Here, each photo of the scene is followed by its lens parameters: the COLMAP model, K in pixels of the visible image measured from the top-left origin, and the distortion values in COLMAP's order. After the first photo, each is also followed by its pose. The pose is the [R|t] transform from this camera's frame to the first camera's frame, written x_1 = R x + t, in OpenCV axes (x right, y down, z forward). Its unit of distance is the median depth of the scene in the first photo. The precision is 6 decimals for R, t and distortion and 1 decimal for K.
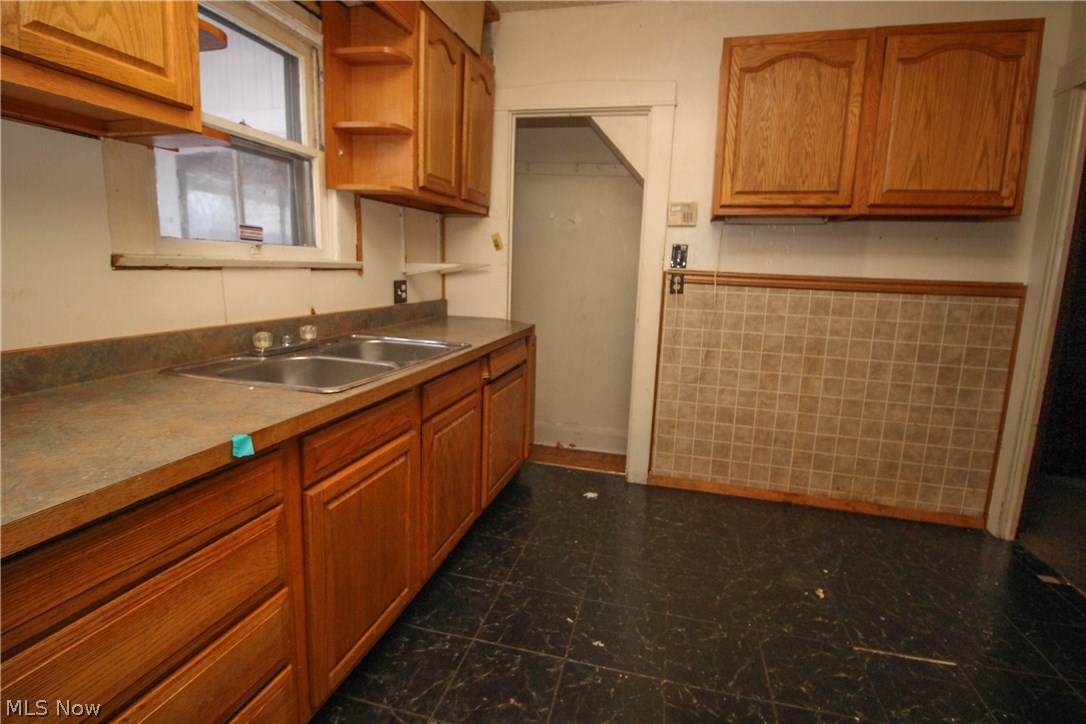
lens RADIAL K [[504.2, 0, 555.5], [0, 504.2, 342.0], [0, 0, 1]] dist [0.001705, -0.015857]
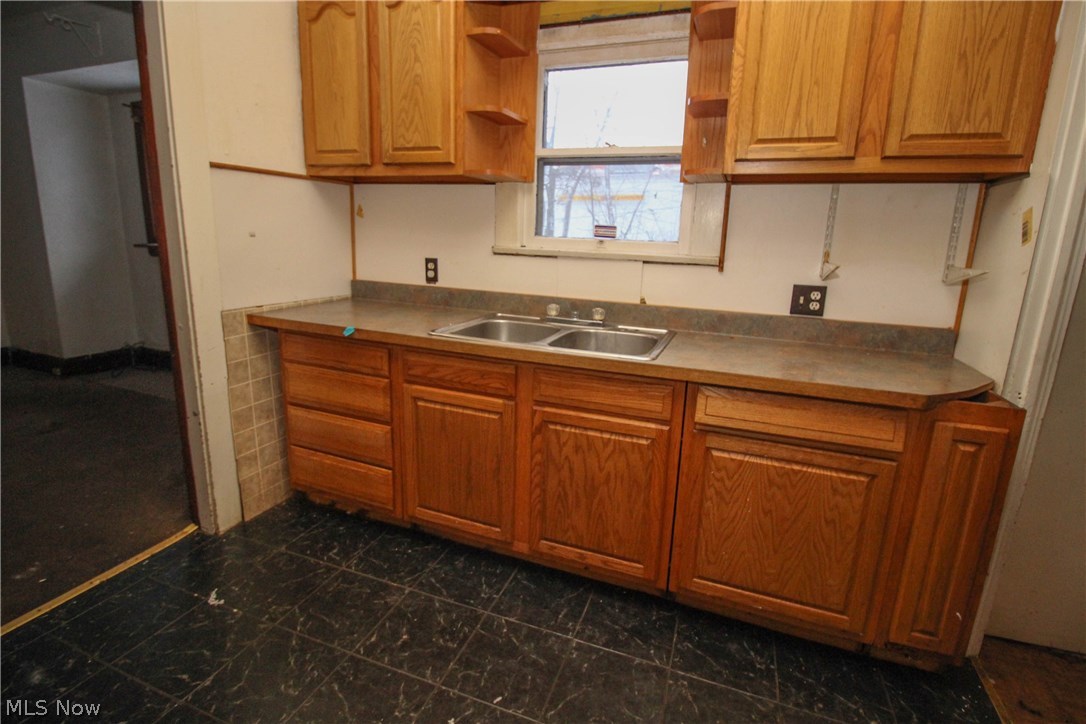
lens RADIAL K [[504.2, 0, 555.5], [0, 504.2, 342.0], [0, 0, 1]] dist [0.001705, -0.015857]
pose [[-0.112224, 0.164801, -0.979922, 0.769060], [-0.187742, 0.964874, 0.183771, -0.171832], [0.975786, 0.204596, -0.077341, 1.129294]]
